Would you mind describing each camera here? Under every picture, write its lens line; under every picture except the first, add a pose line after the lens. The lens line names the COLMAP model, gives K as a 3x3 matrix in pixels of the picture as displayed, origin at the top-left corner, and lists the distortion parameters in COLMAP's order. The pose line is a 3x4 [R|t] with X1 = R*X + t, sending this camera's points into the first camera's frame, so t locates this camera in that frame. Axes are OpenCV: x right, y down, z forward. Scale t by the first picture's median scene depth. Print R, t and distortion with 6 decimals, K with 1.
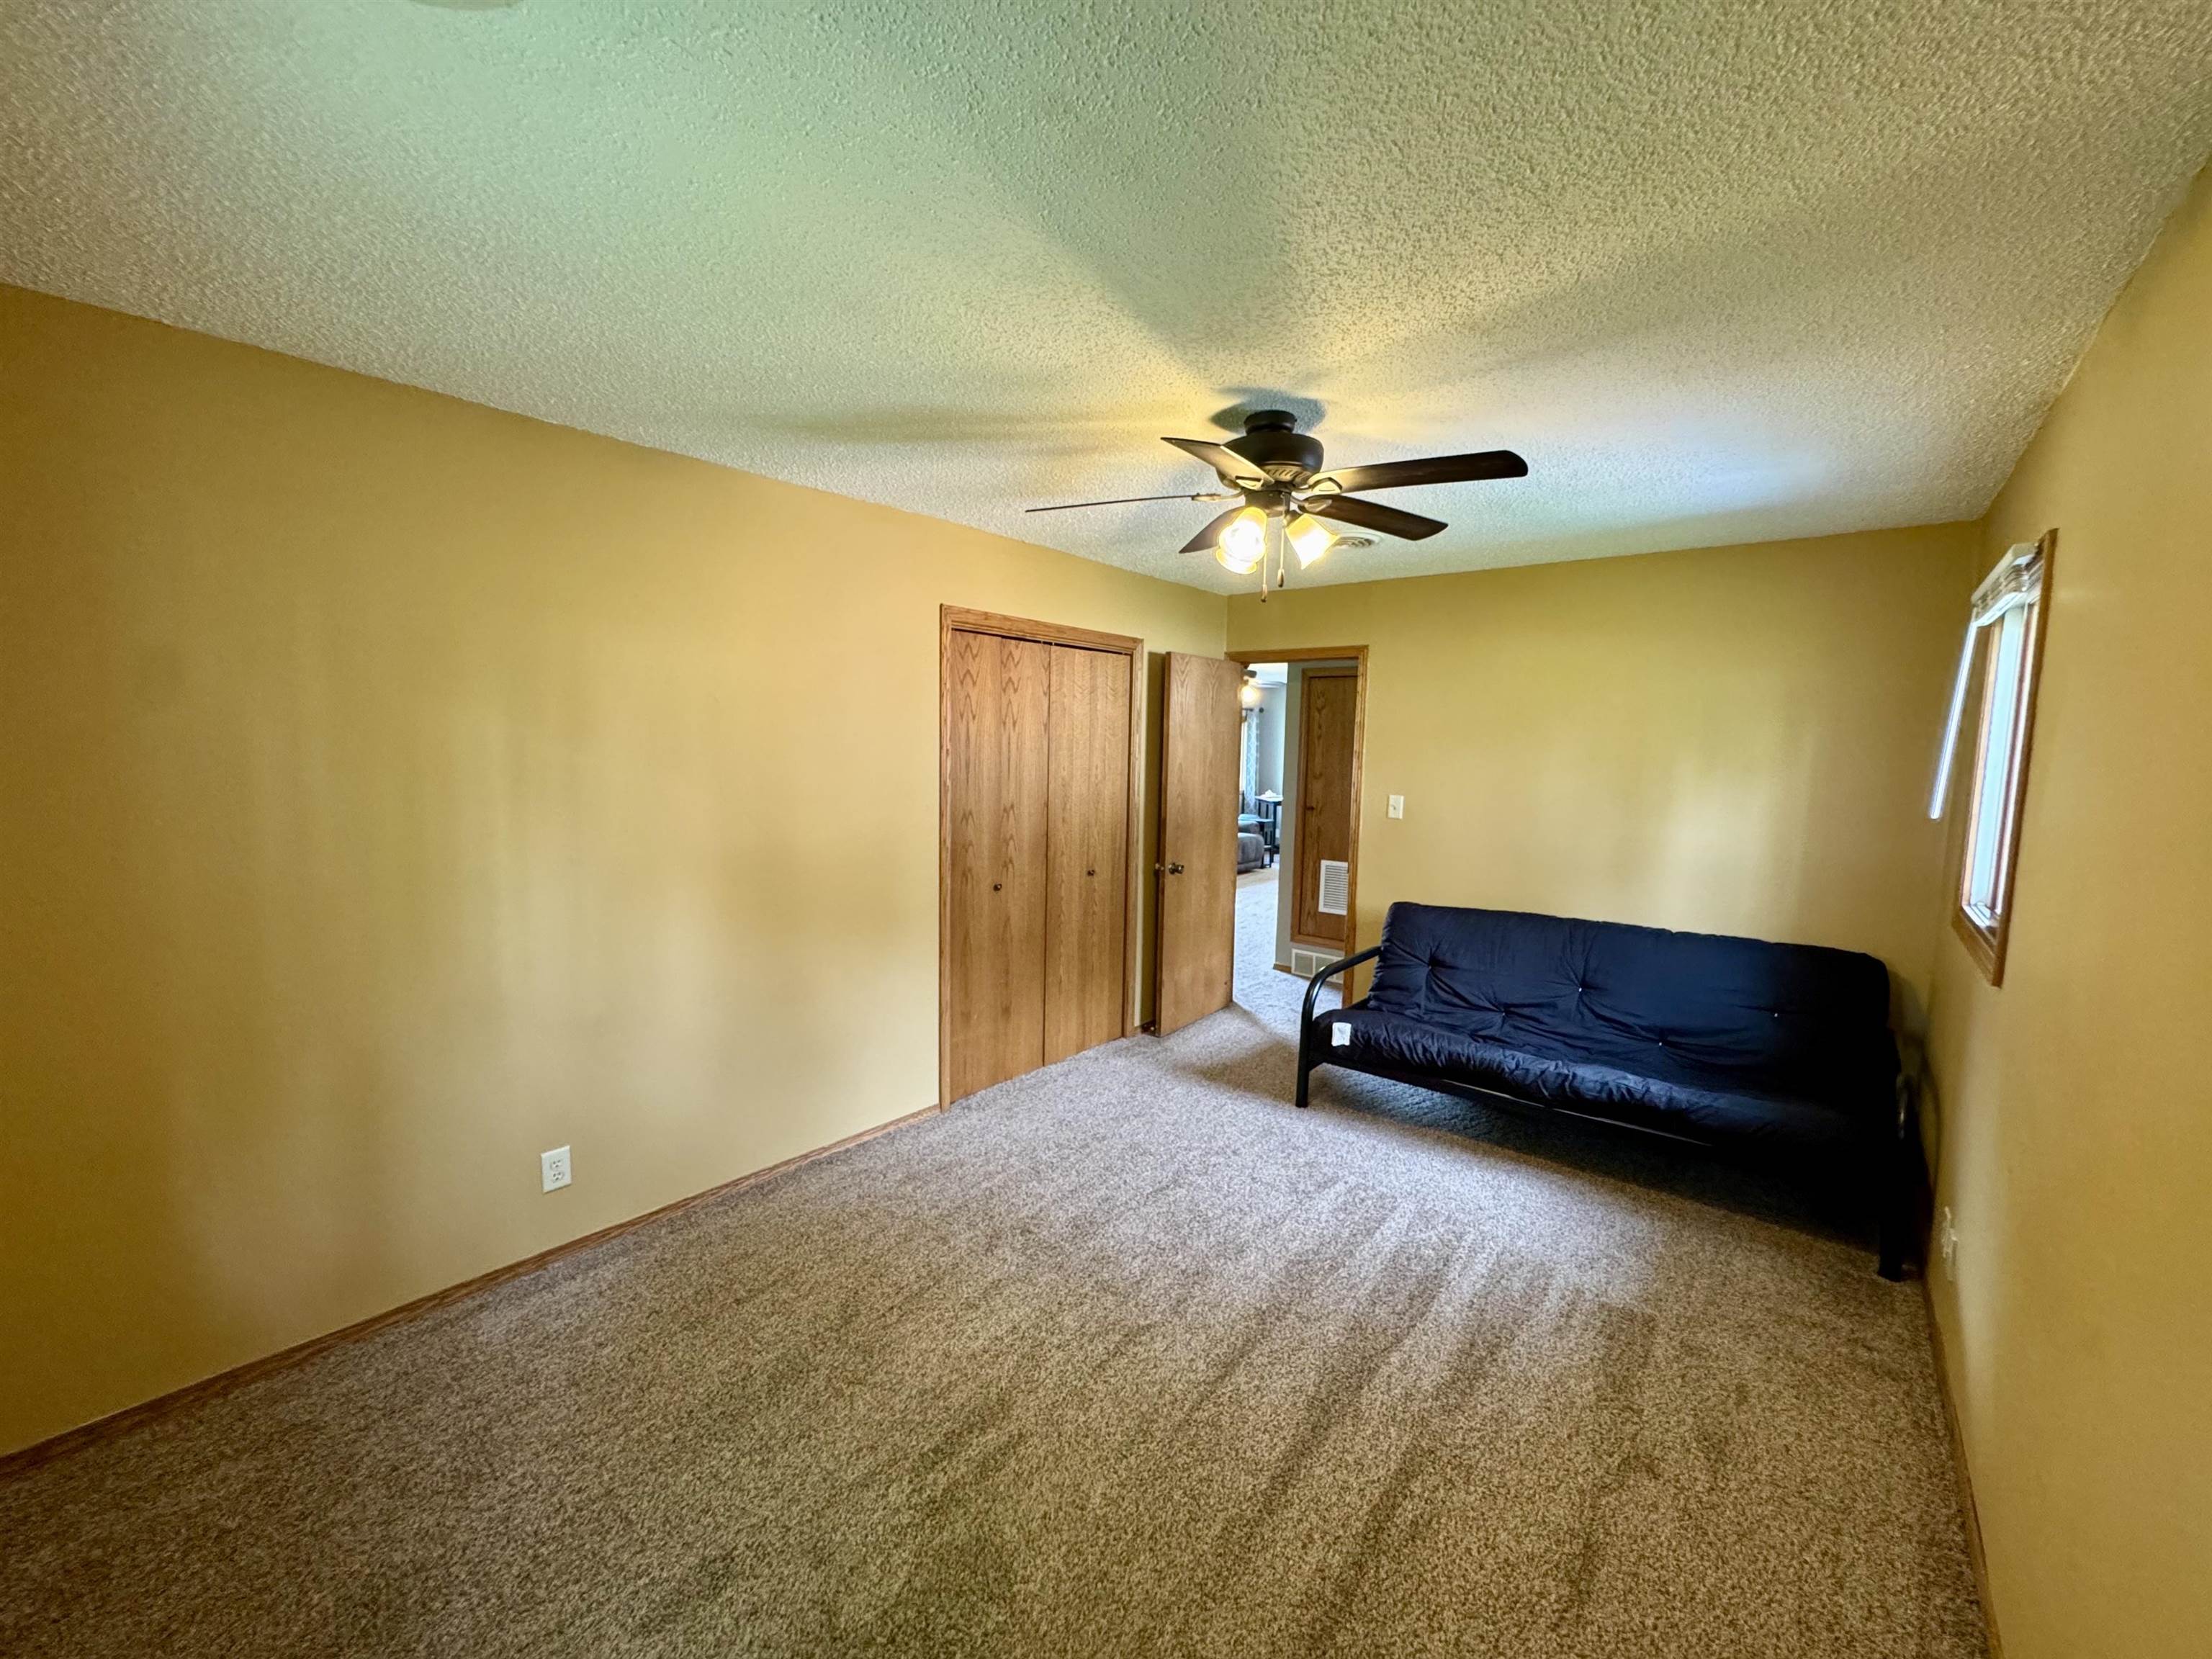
lens RADIAL K [[880.0, 0, 1106.0], [0, 880.0, 829.5], [0, 0, 1]] dist [-0.007071, 0.000530]
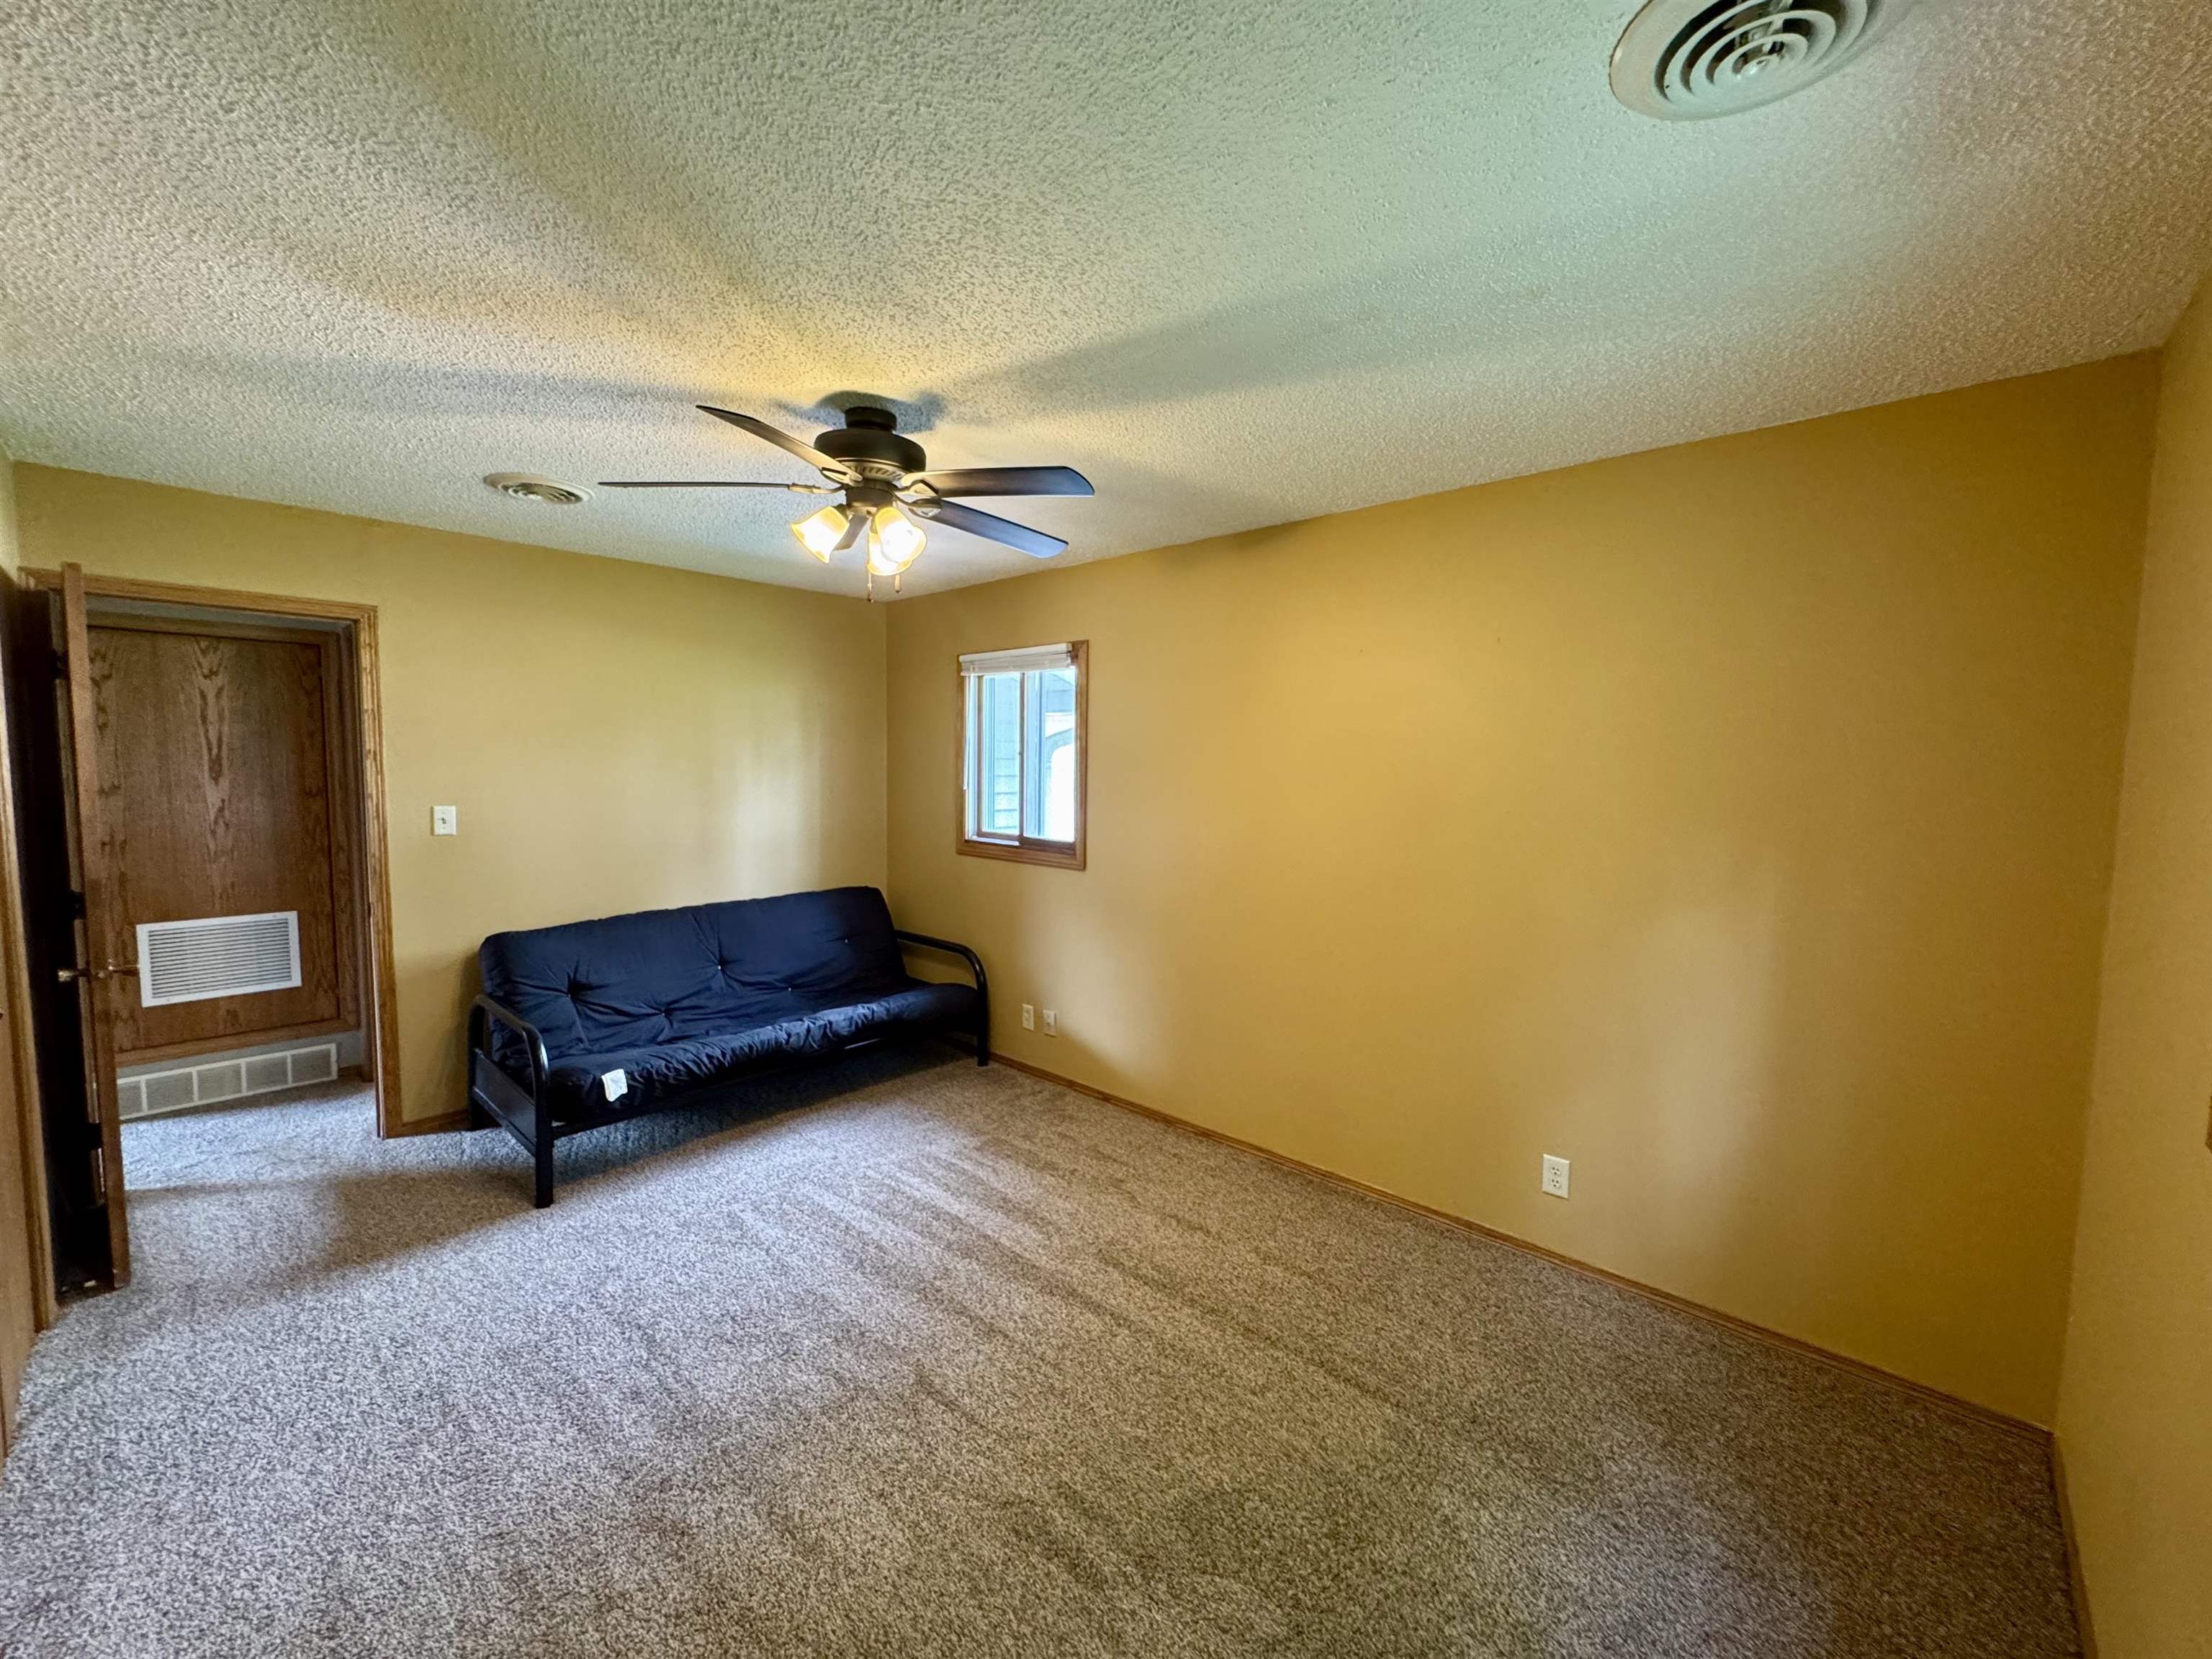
lens RADIAL K [[880.0, 0, 1106.0], [0, 880.0, 829.5], [0, 0, 1]] dist [-0.007071, 0.000530]
pose [[0.067809, -0.097006, 0.992971, -0.605183], [0.087026, 0.992044, 0.090972, -0.055485], [-0.993896, 0.080246, 0.075711, 0.519833]]
